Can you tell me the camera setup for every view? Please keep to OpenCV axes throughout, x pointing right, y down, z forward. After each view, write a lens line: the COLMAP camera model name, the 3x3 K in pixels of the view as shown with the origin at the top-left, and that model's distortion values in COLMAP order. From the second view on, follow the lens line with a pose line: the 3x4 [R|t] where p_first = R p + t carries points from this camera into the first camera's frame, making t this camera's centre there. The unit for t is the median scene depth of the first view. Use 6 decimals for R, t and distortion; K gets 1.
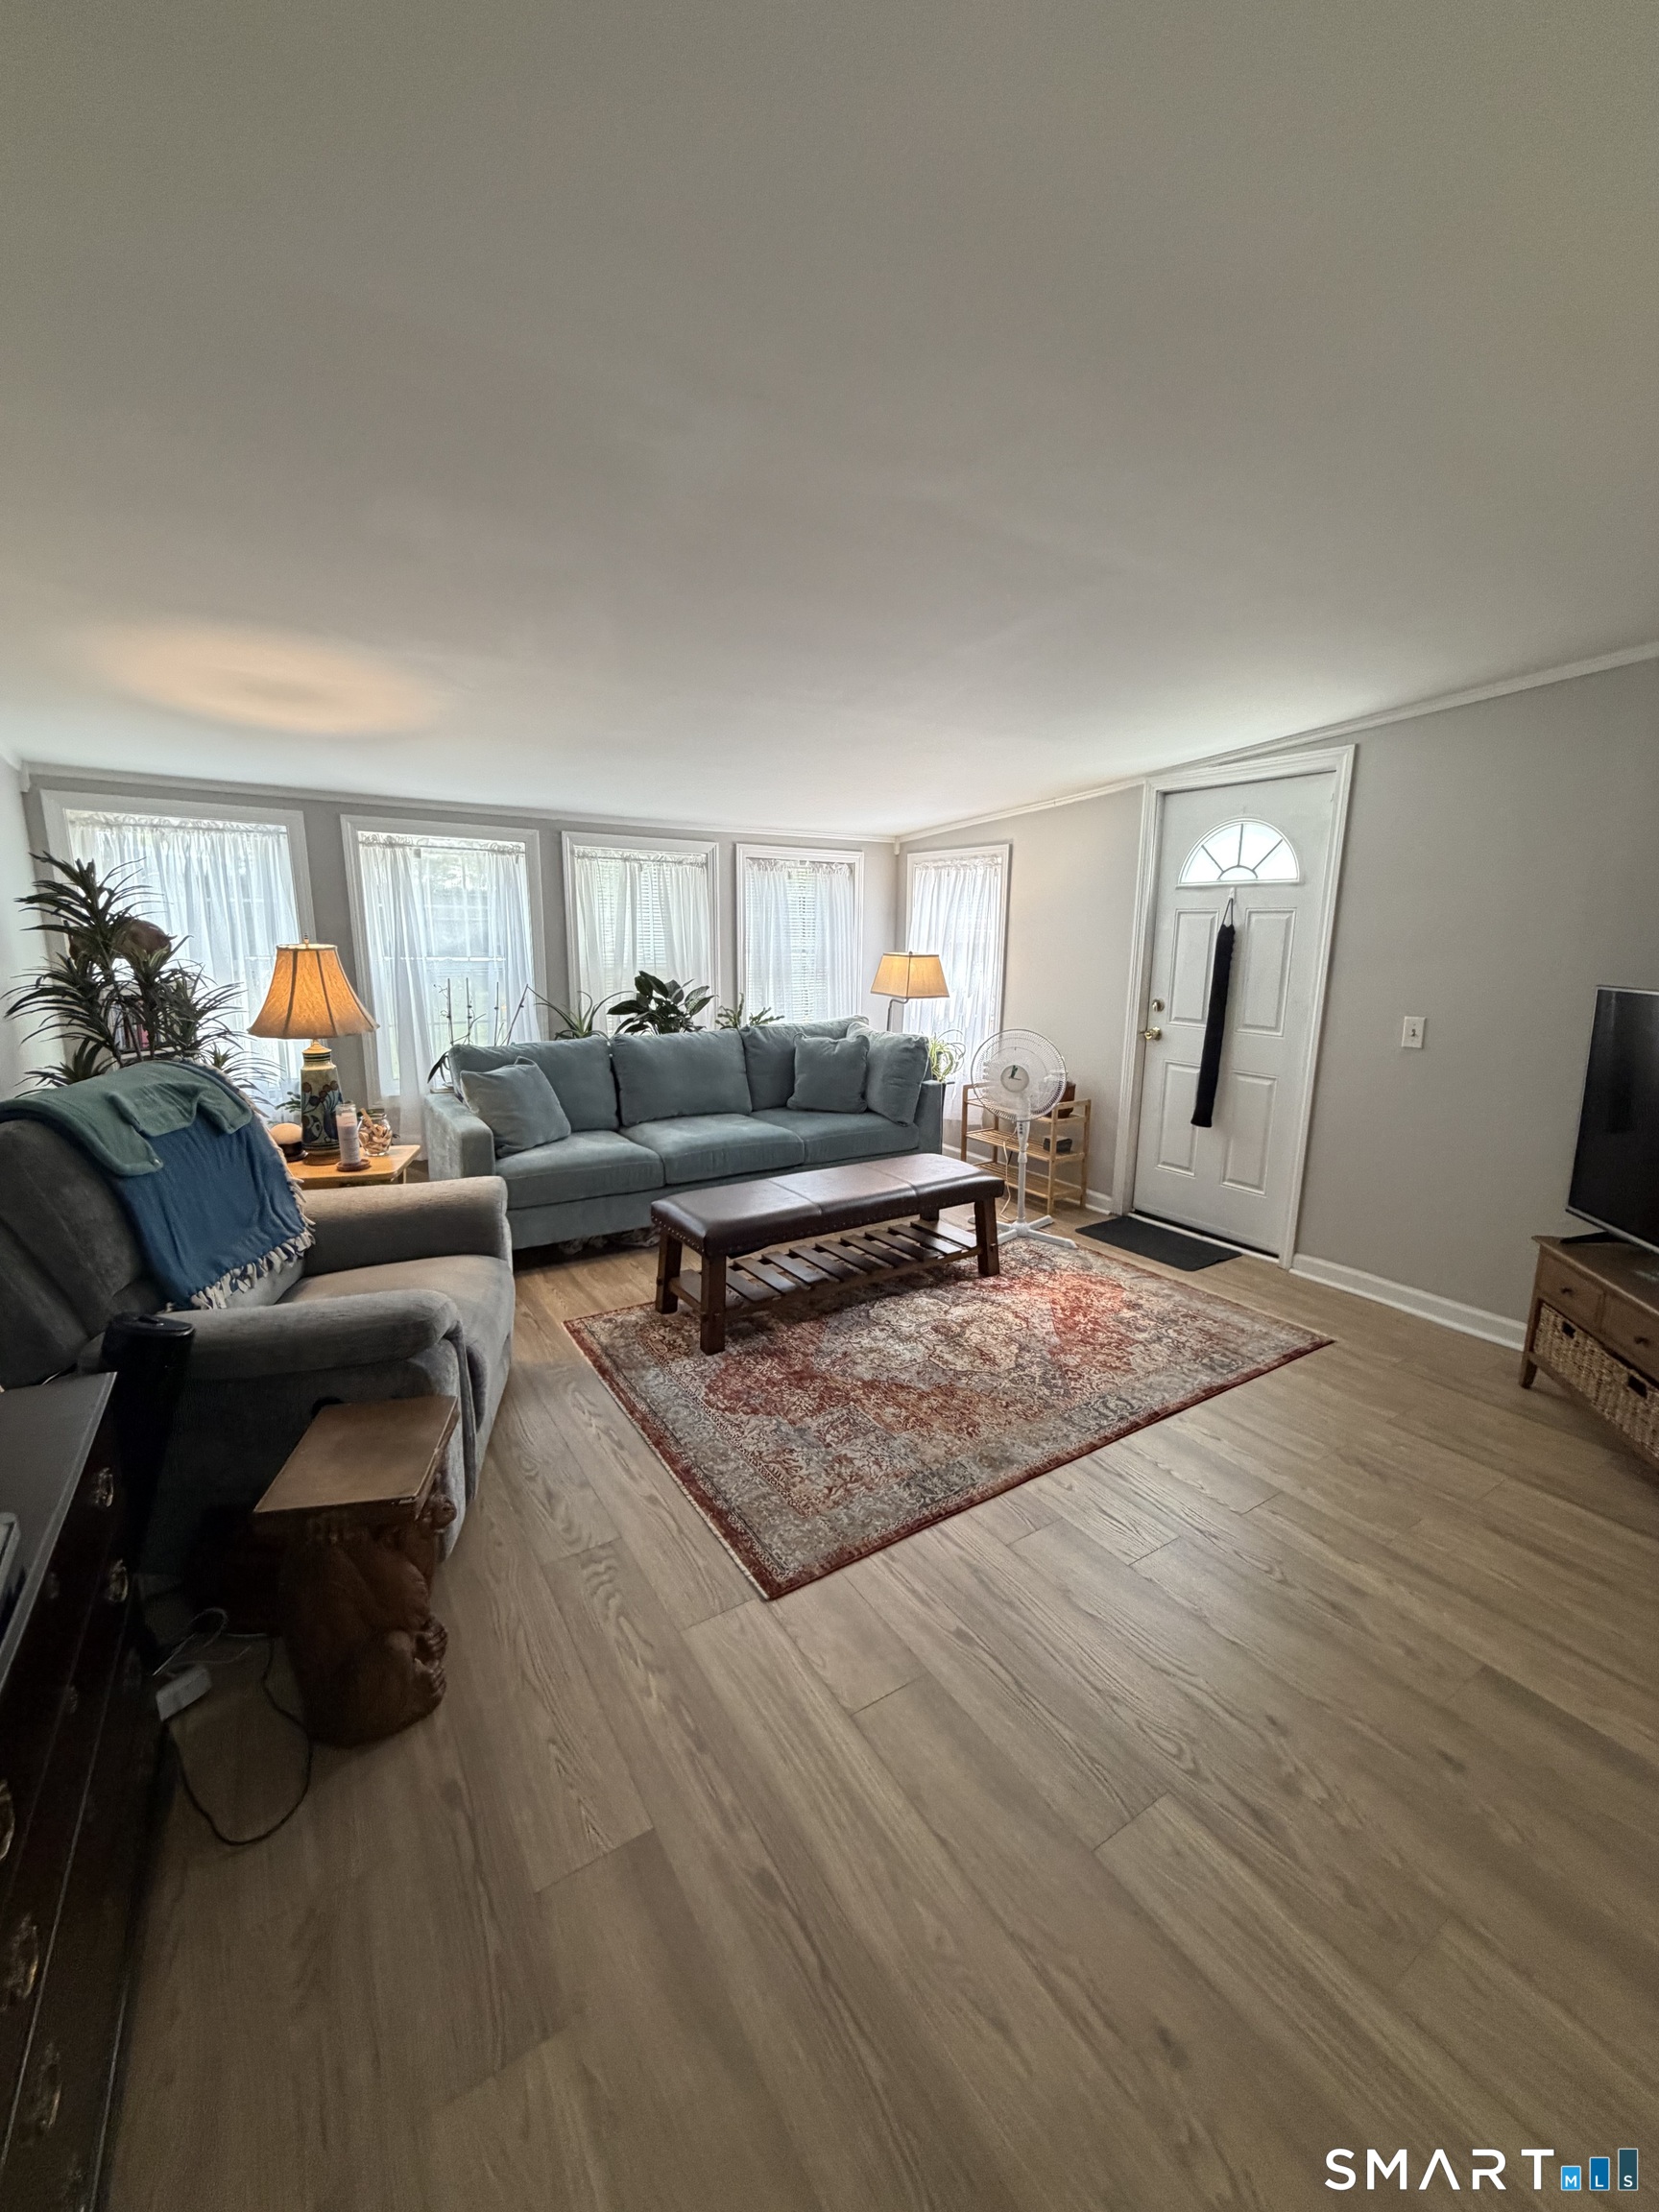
lens RADIAL K [[880.4, 0, 828.4], [0, 880.4, 1107.2], [0, 0, 1]] dist [0.000156, 0.000036]
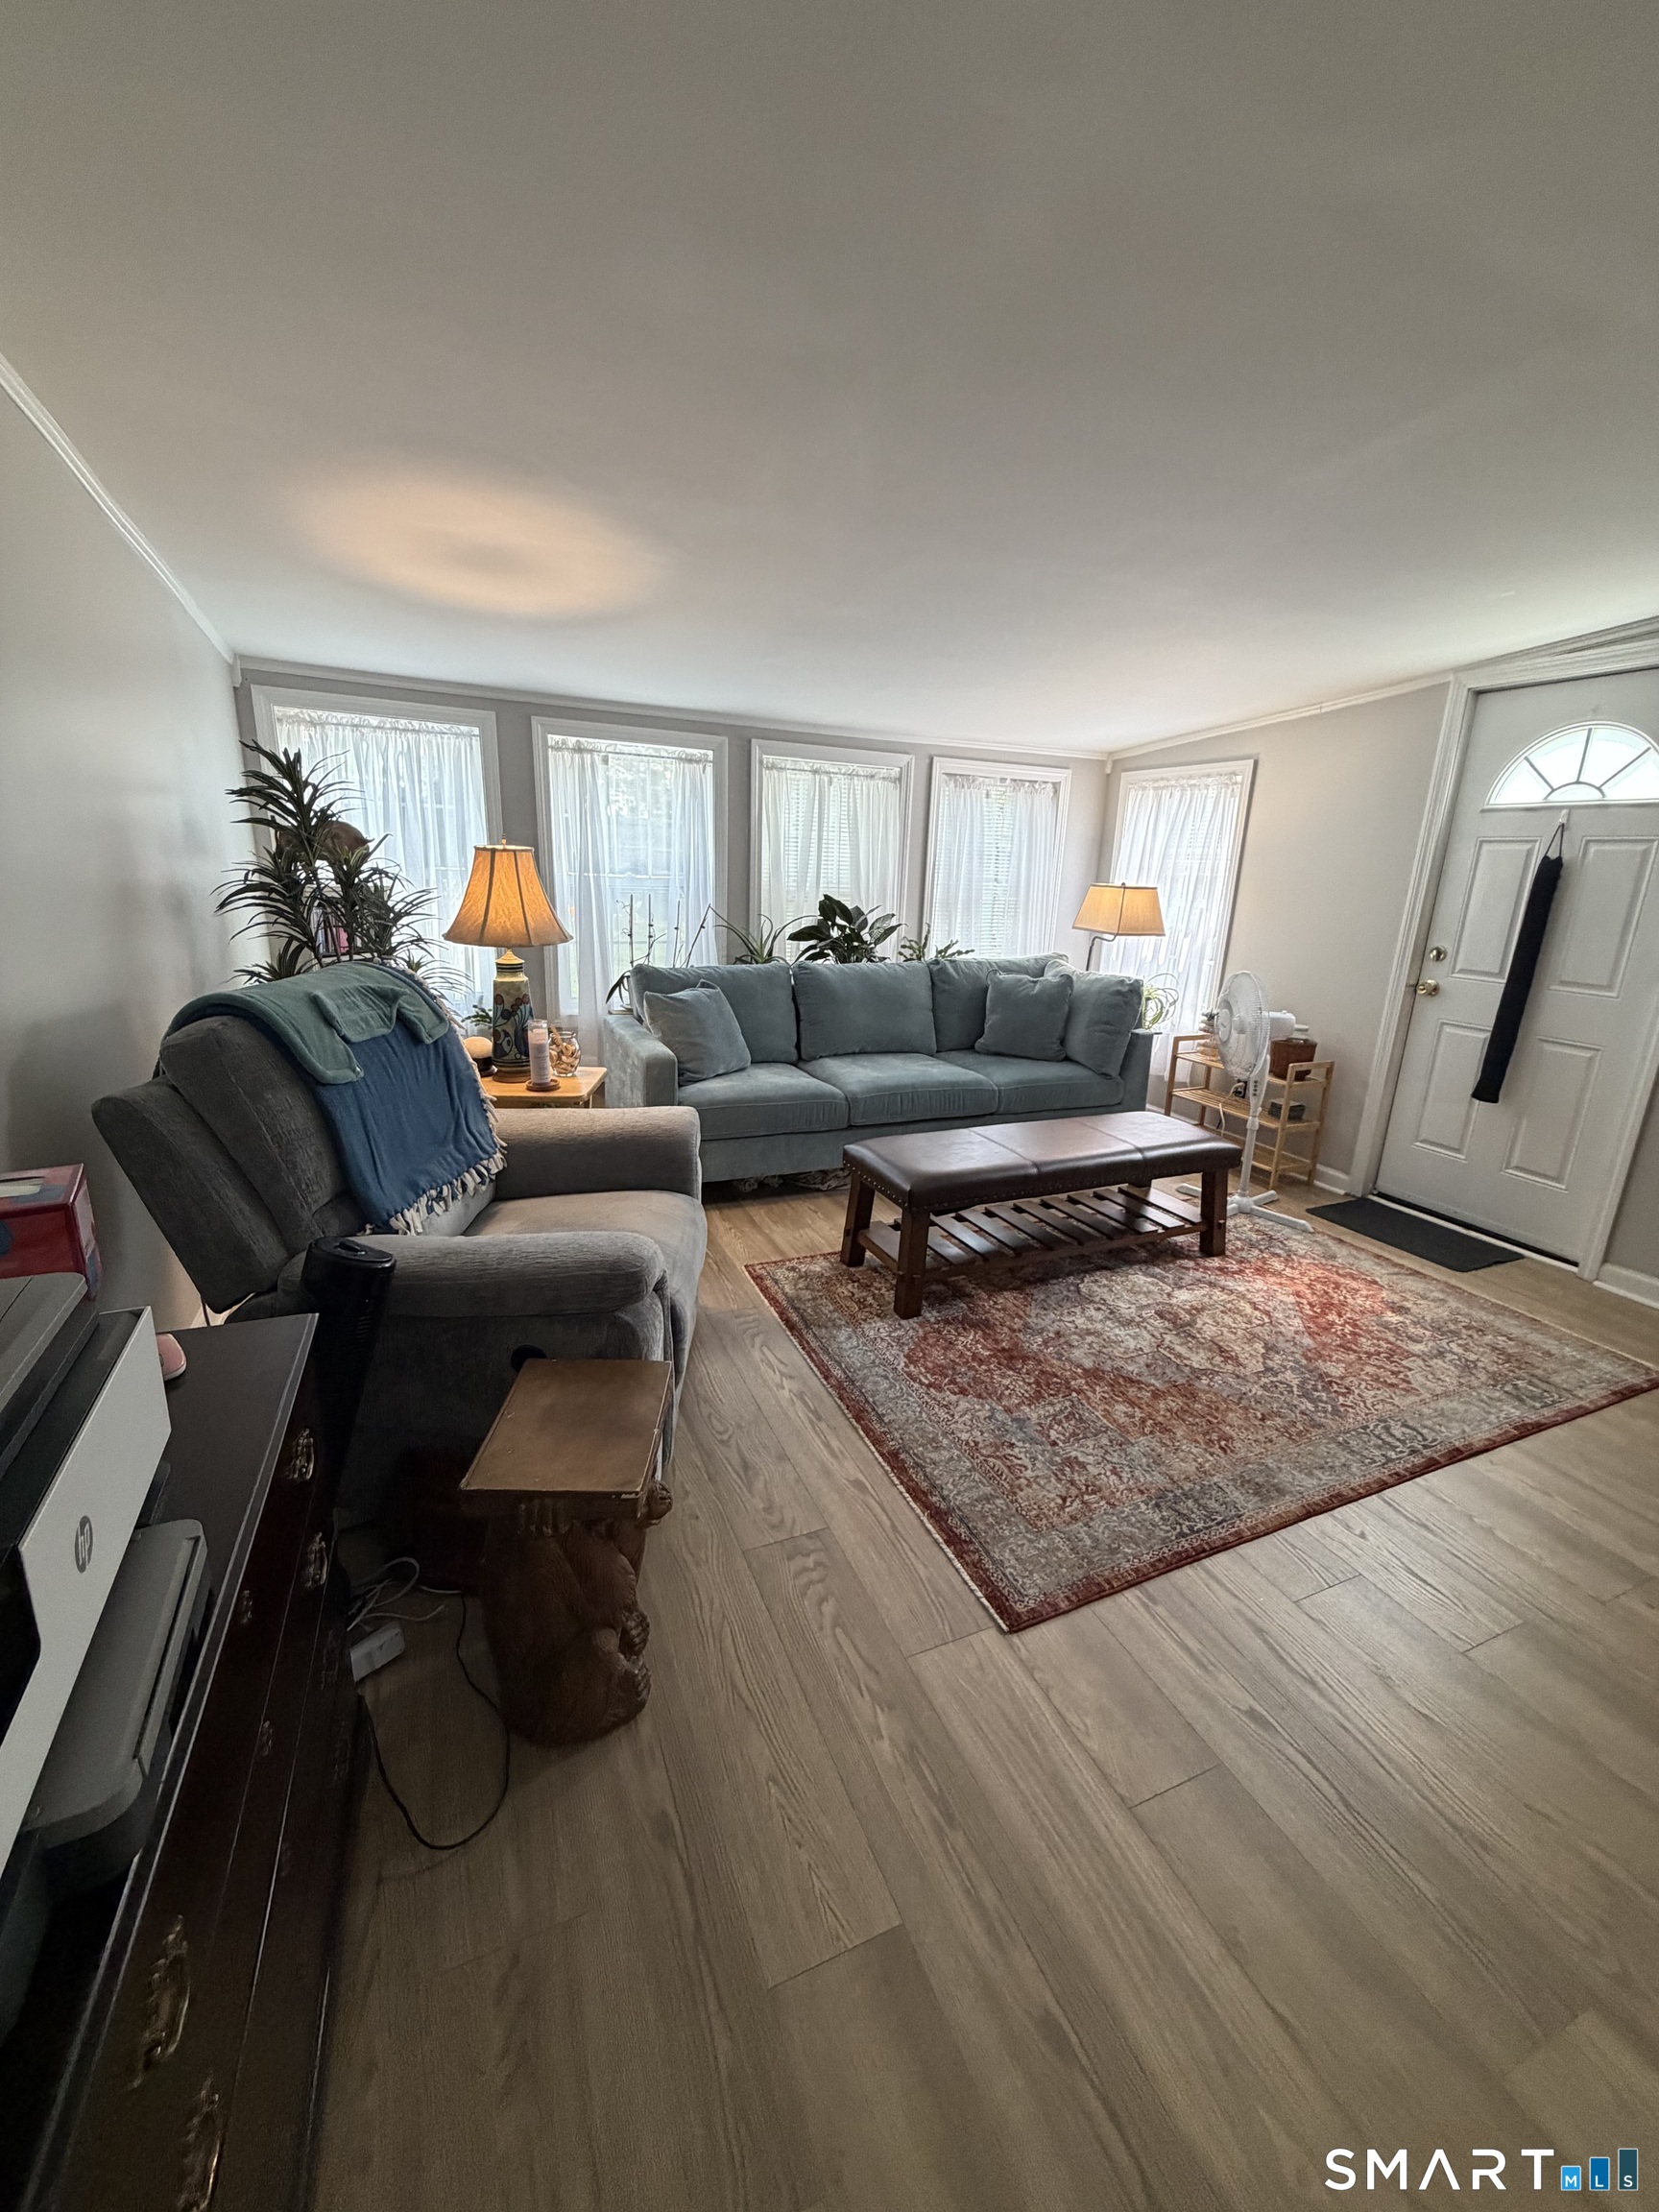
lens RADIAL K [[880.4, 0, 831.1], [0, 880.4, 1109.5], [0, 0, 1]] dist [0.000156, 0.000036]
pose [[0.987214, 0.067612, -0.144349, -0.097945], [-0.057428, 0.995633, 0.073594, 0.004983], [0.148694, -0.064363, 0.986786, 0.115035]]
